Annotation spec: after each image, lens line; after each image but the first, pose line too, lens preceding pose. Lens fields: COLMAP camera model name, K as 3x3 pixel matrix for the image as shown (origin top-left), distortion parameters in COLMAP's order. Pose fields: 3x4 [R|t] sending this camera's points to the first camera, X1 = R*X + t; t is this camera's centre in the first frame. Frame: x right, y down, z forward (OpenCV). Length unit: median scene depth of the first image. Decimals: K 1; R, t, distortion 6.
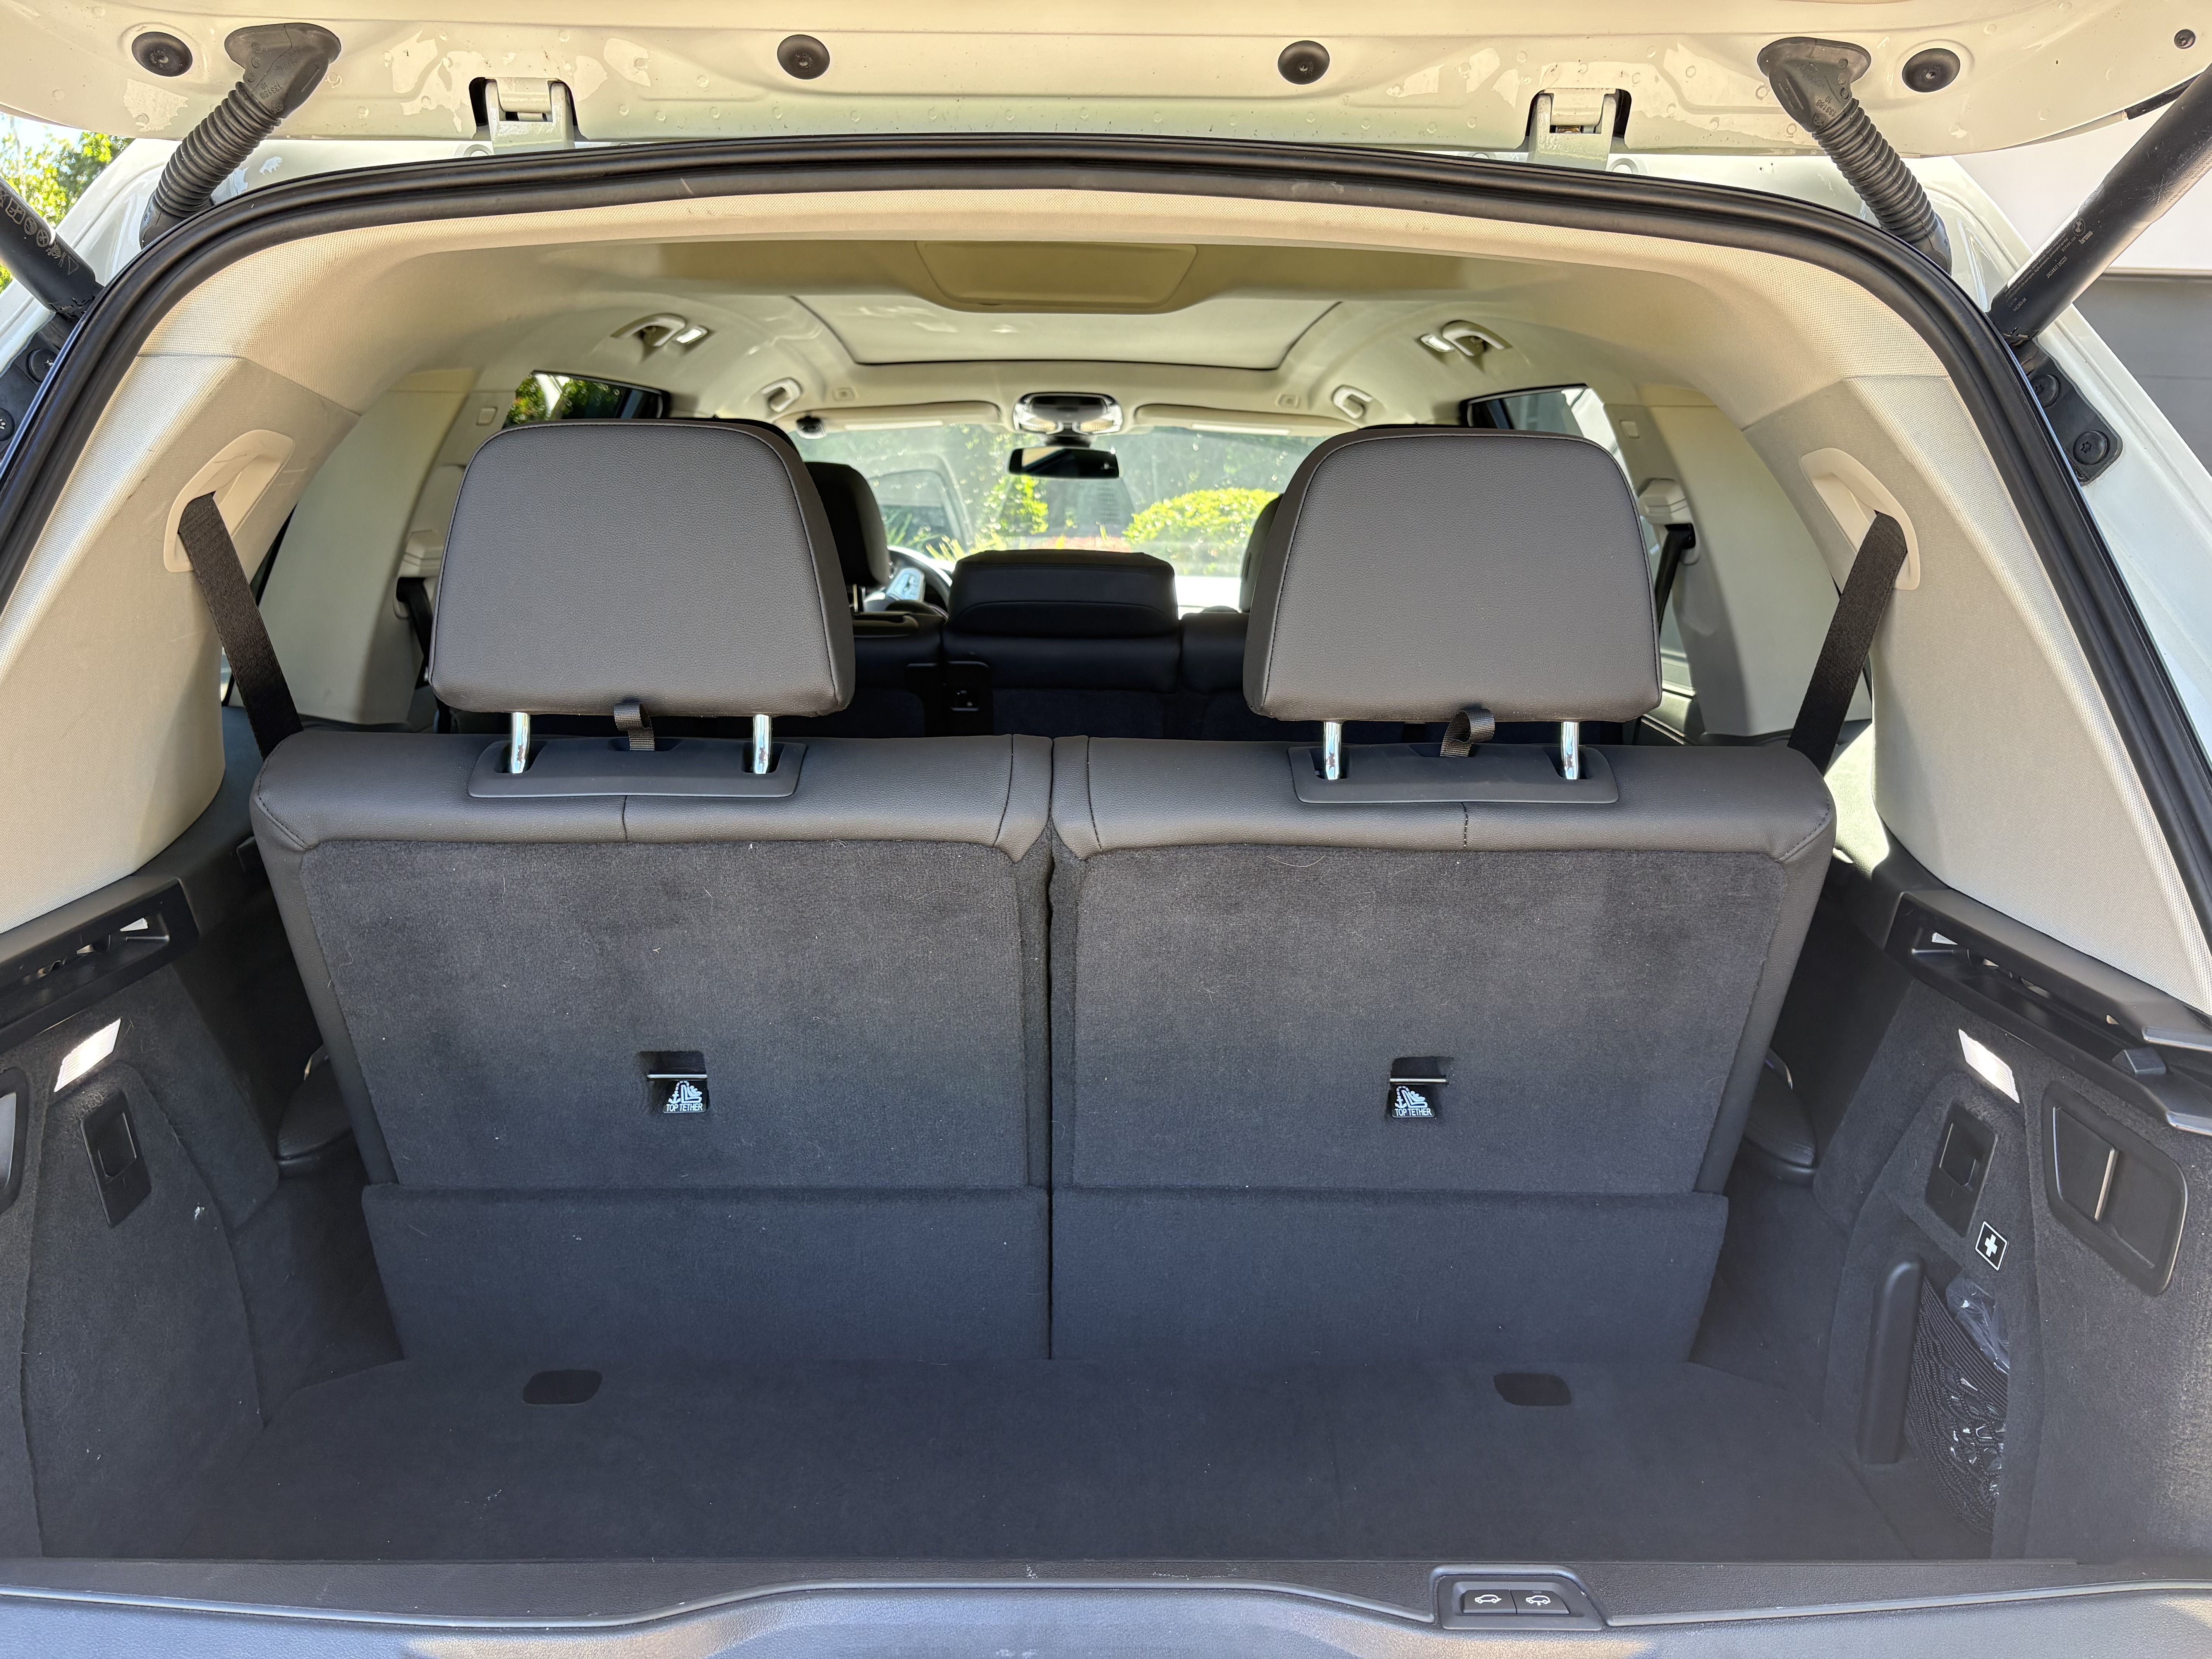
lens RADIAL K [[1697.5, 0, 1072.7], [0, 1697.5, 725.2], [0, 0, 1]] dist [0.074436, -0.095133]
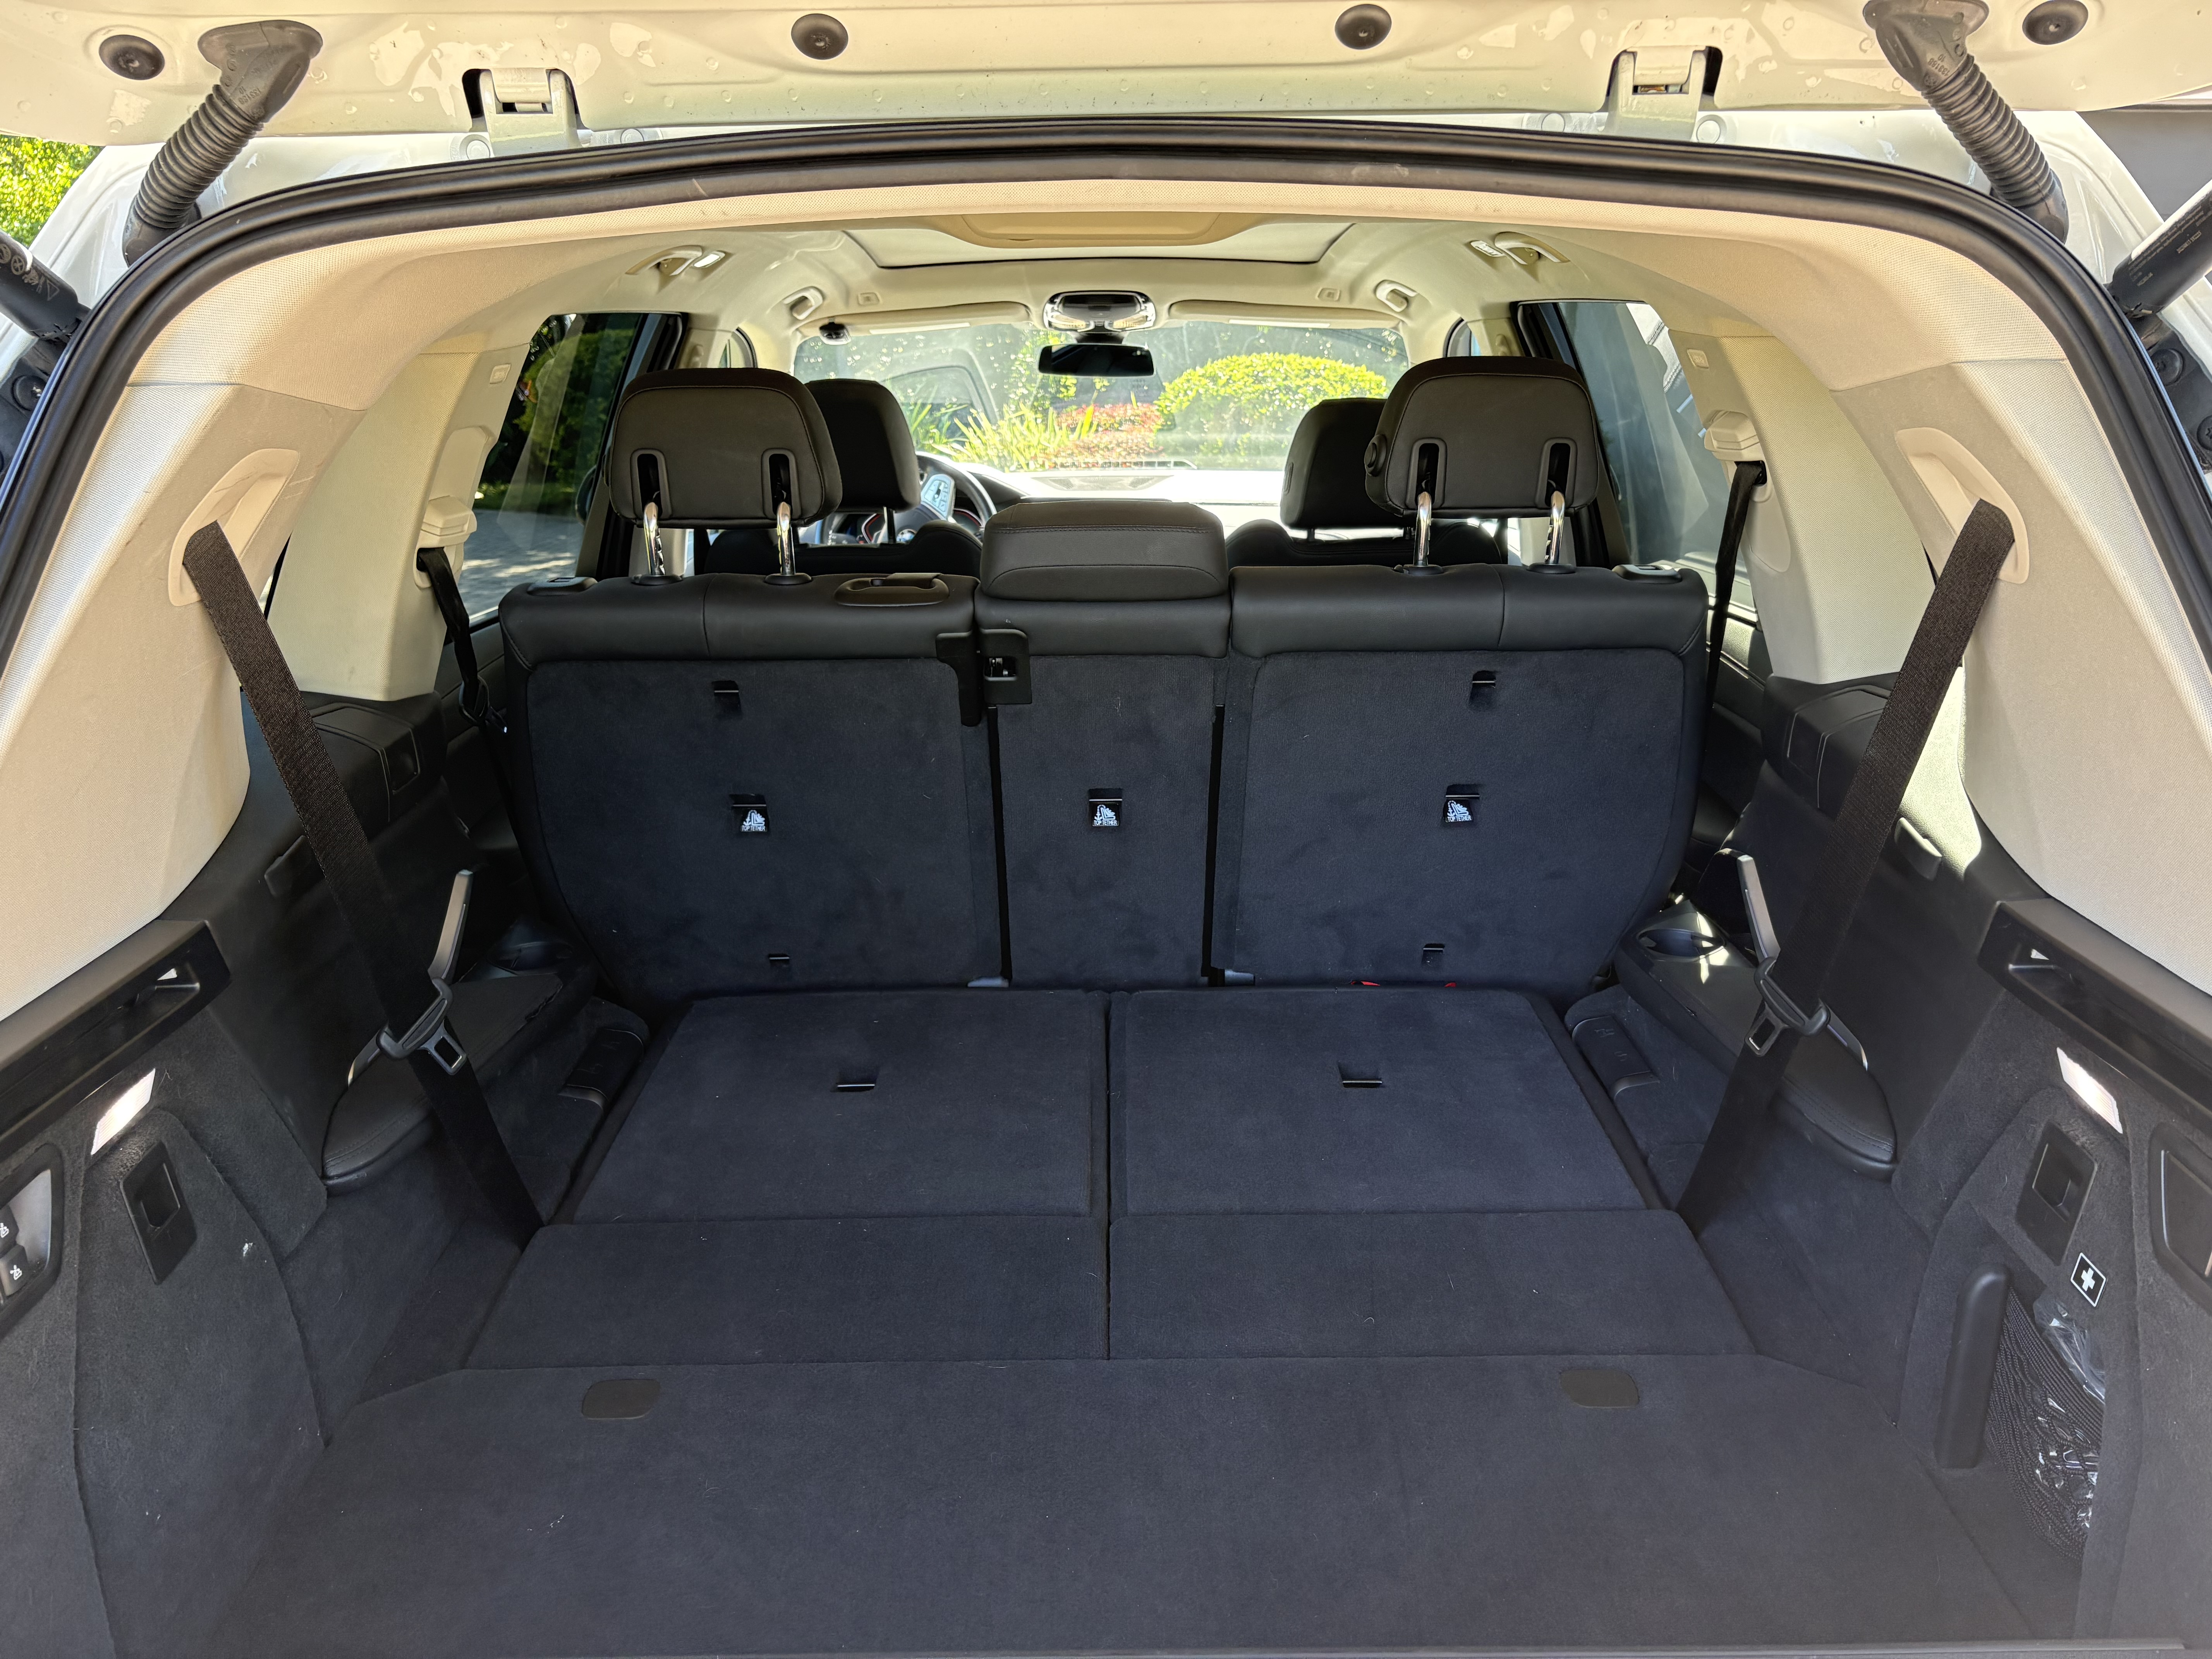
lens RADIAL K [[1697.5, 0, 1072.7], [0, 1697.5, 725.2], [0, 0, 1]] dist [0.074436, -0.095133]
pose [[0.999622, -0.018624, -0.020206, -0.008900], [0.020212, 0.996469, 0.081488, -0.090488], [0.018617, -0.081866, 0.996469, 0.050990]]
